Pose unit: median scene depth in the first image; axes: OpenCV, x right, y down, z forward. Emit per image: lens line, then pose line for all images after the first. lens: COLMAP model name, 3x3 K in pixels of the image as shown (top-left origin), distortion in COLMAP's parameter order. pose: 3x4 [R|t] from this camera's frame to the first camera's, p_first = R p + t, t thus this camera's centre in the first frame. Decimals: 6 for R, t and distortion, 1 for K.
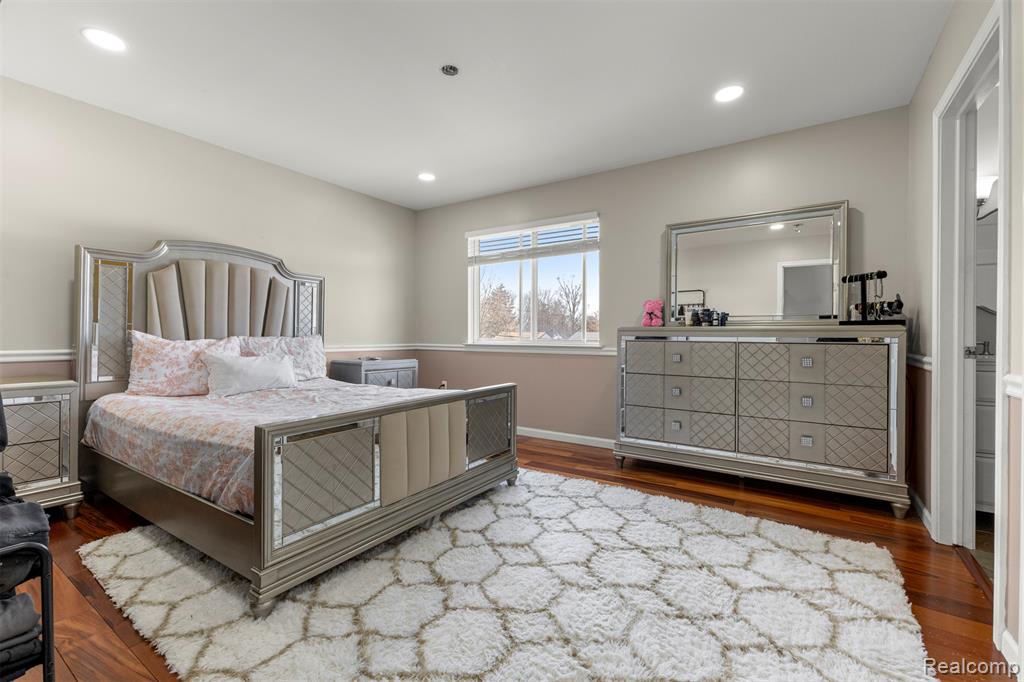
lens RADIAL K [[443.5, 0, 507.9], [0, 443.5, 336.3], [0, 0, 1]] dist [0.008802, -0.001817]
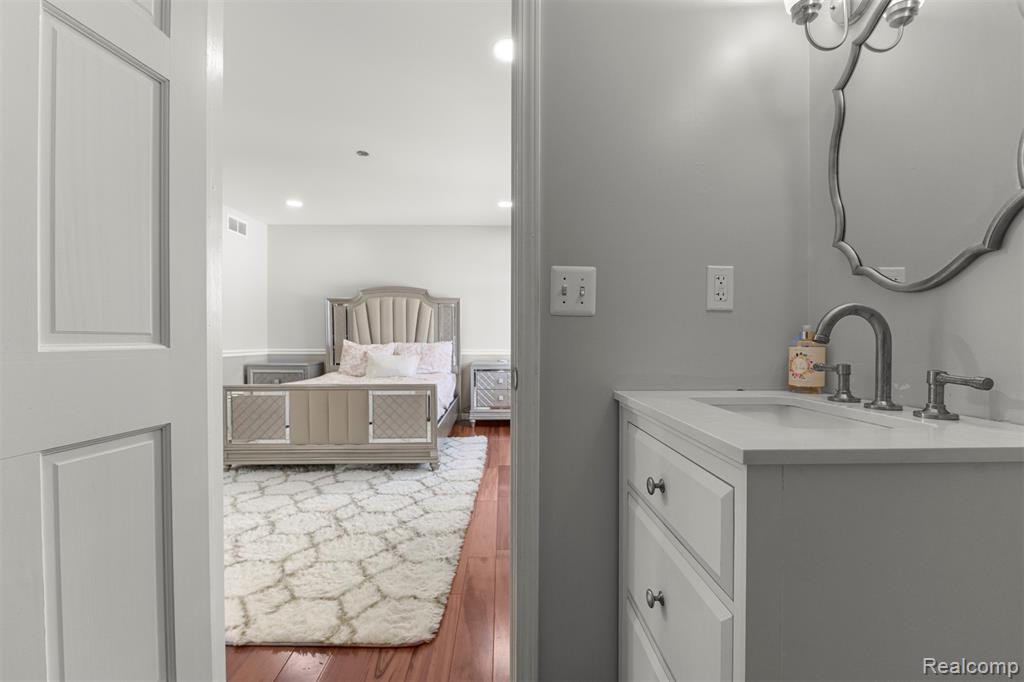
lens RADIAL K [[443.5, 0, 507.1], [0, 443.5, 344.8], [0, 0, 1]] dist [0.008802, -0.001817]
pose [[0.566622, 0.010703, -0.823908, 1.110224], [-0.001082, 0.999924, 0.012246, -0.014424], [0.823977, -0.006048, 0.566591, 0.502155]]
